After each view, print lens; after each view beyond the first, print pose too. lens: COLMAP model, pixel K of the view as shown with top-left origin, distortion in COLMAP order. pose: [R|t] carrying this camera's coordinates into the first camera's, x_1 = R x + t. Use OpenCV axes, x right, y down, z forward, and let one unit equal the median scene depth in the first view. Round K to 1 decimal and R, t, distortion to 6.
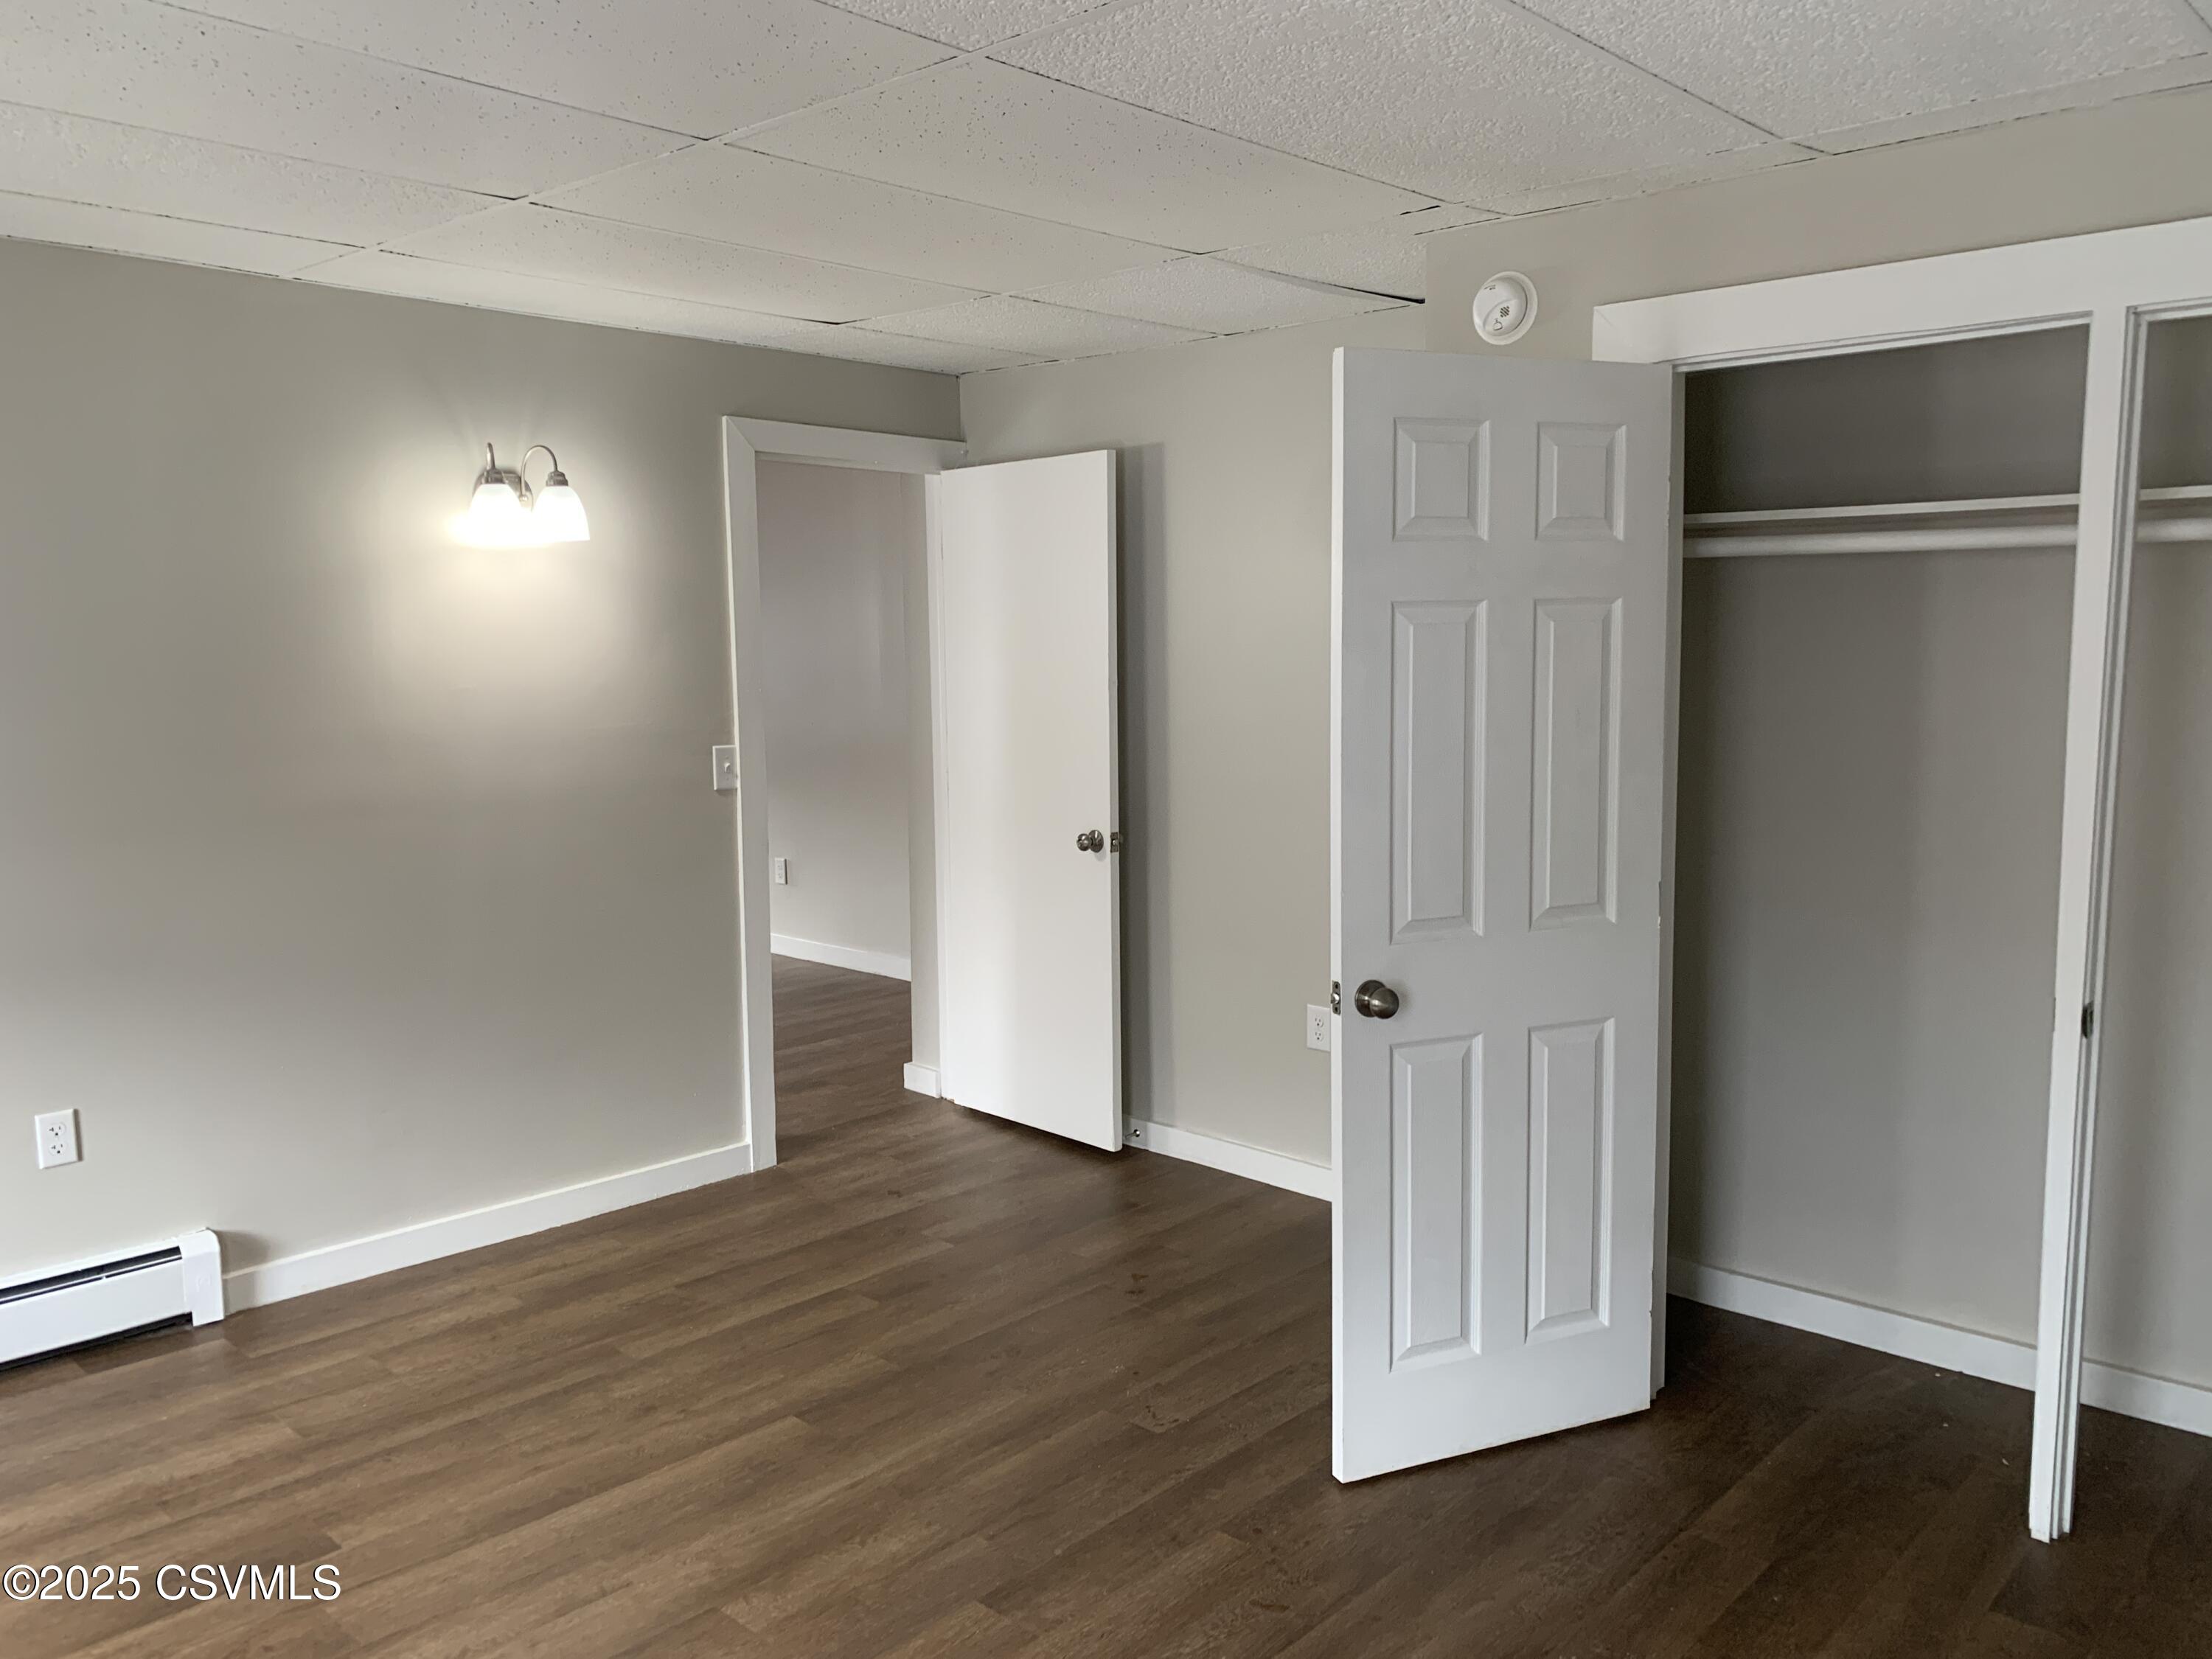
lens RADIAL K [[1709.7, 0, 1106.0], [0, 1709.7, 829.5], [0, 0, 1]] dist [0.023269, -0.005030]
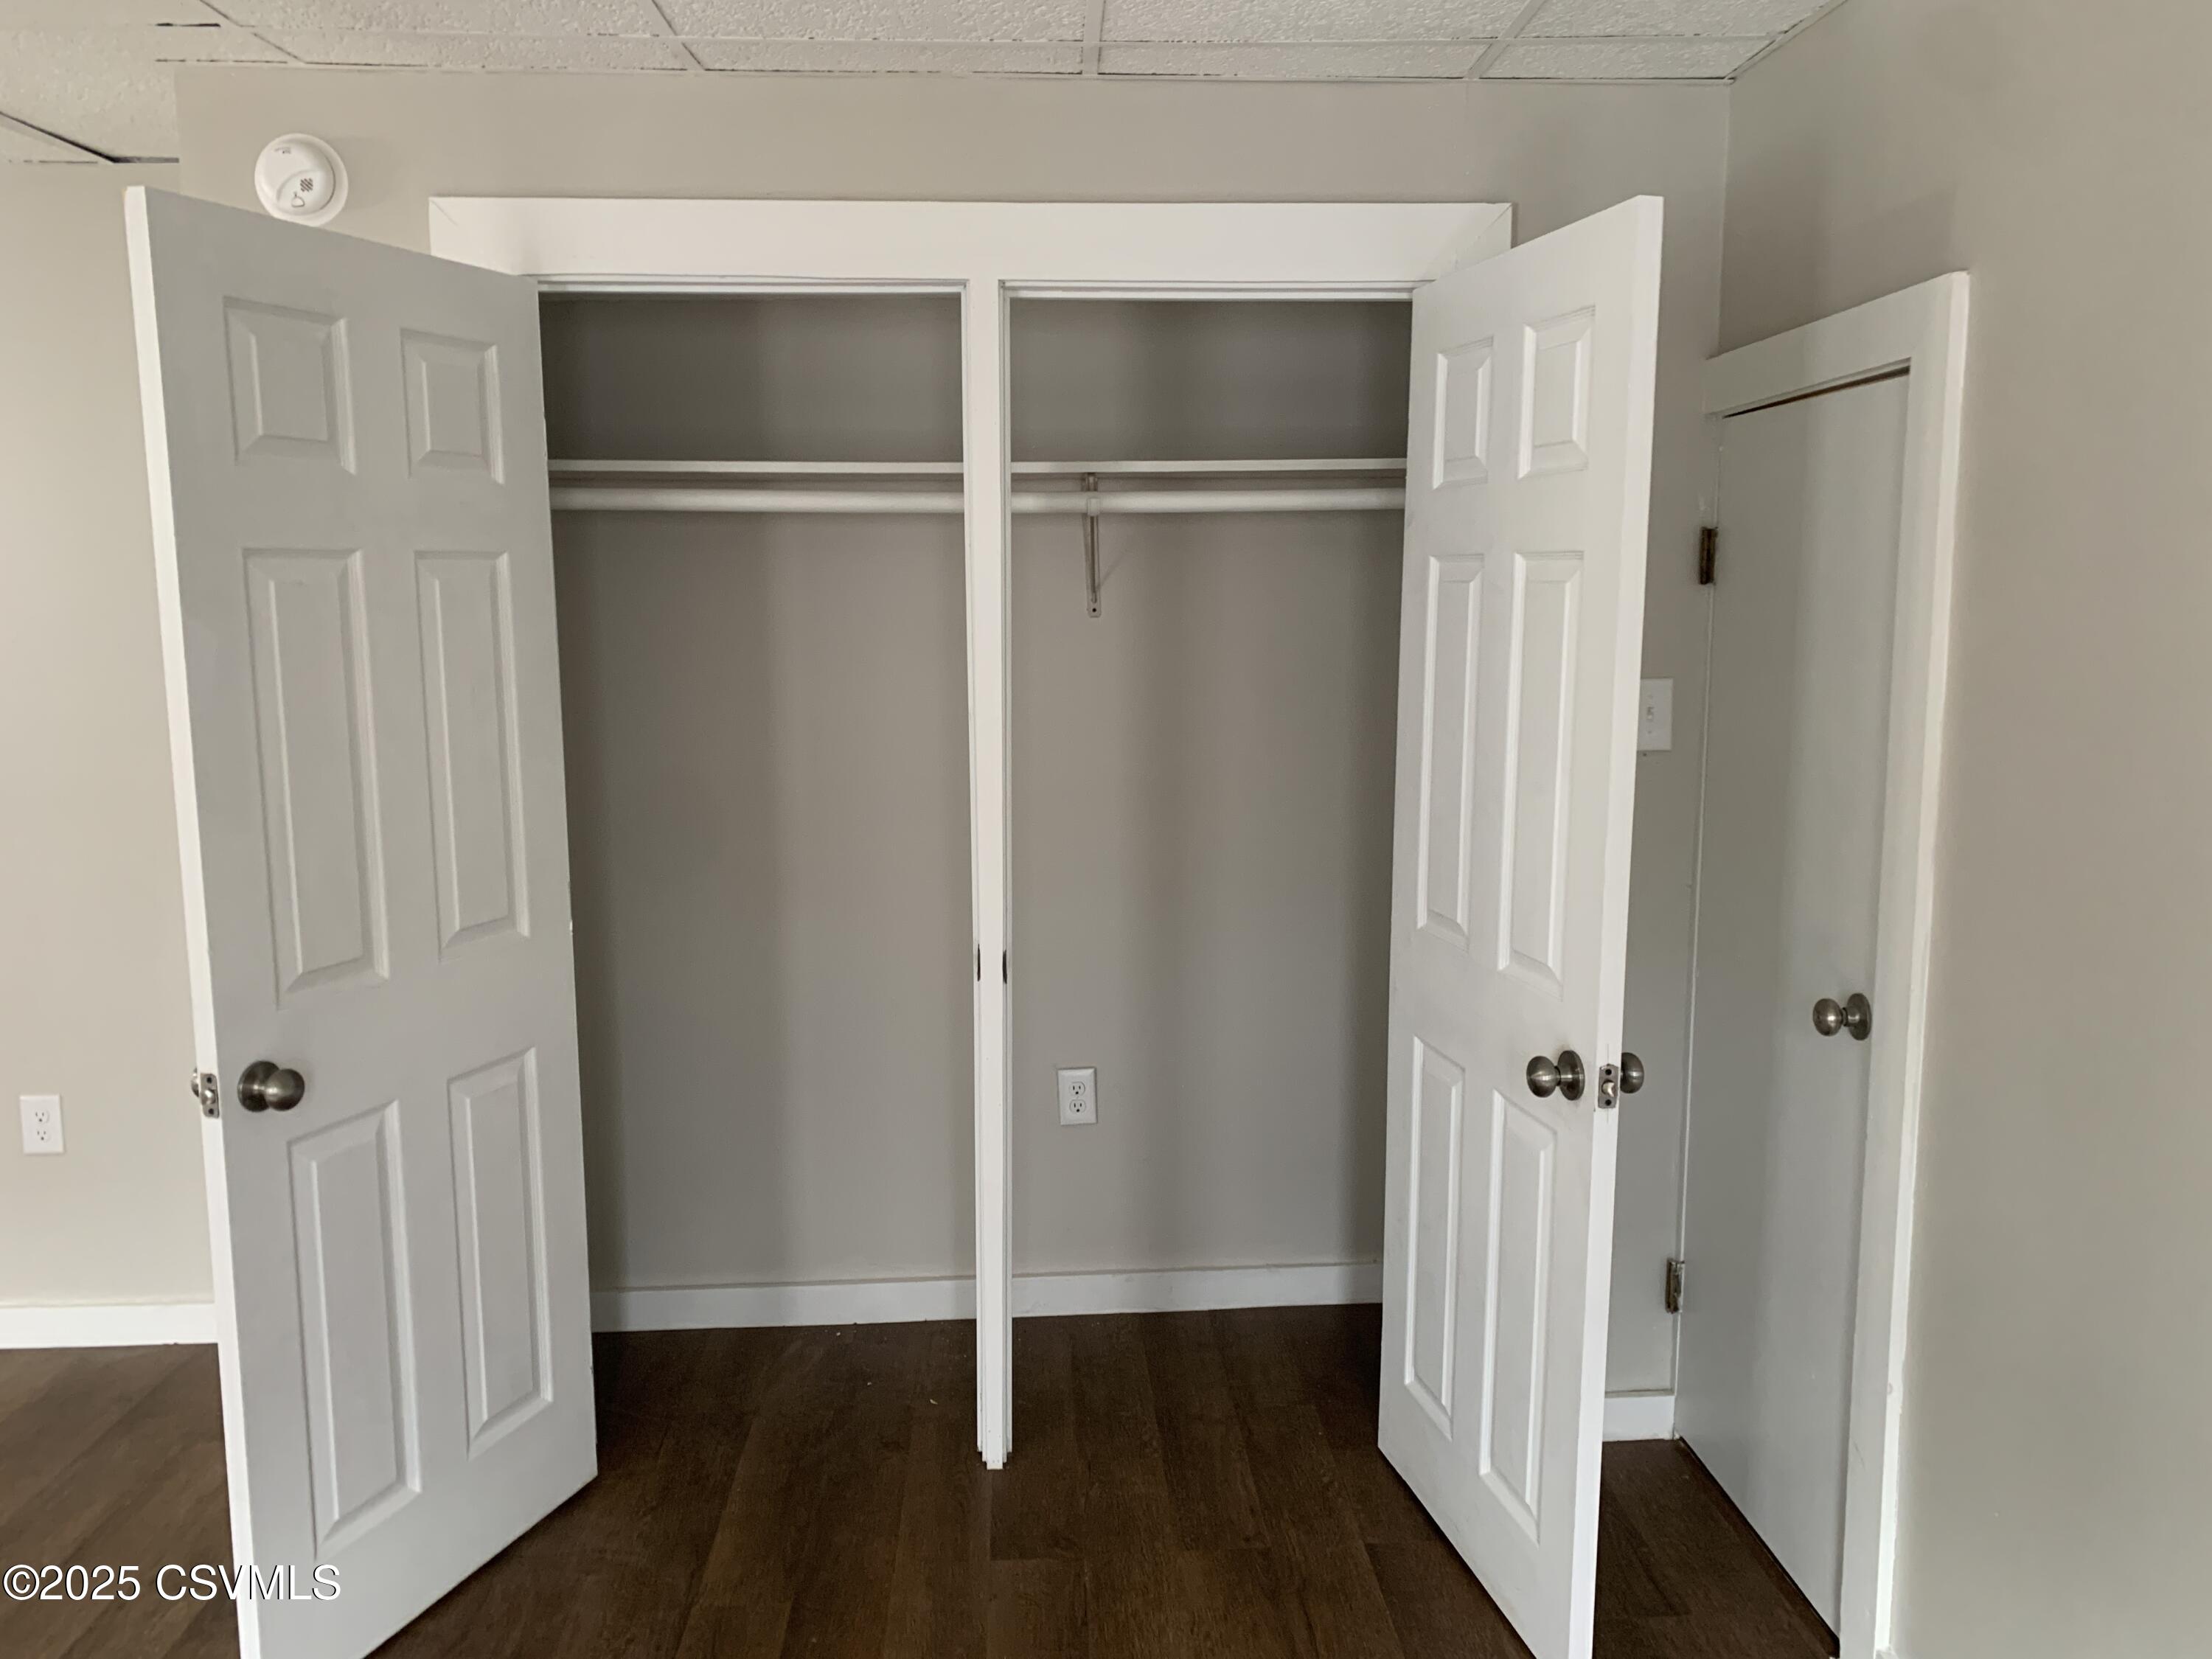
lens RADIAL K [[1682.5, 0, 1105.6], [0, 1682.5, 818.6], [0, 0, 1]] dist [0.071023, -0.086259]
pose [[0.704512, -0.089963, 0.703967, -0.094213], [0.078872, 0.995713, 0.048314, -0.022922], [-0.705296, 0.021485, 0.708588, 0.209345]]
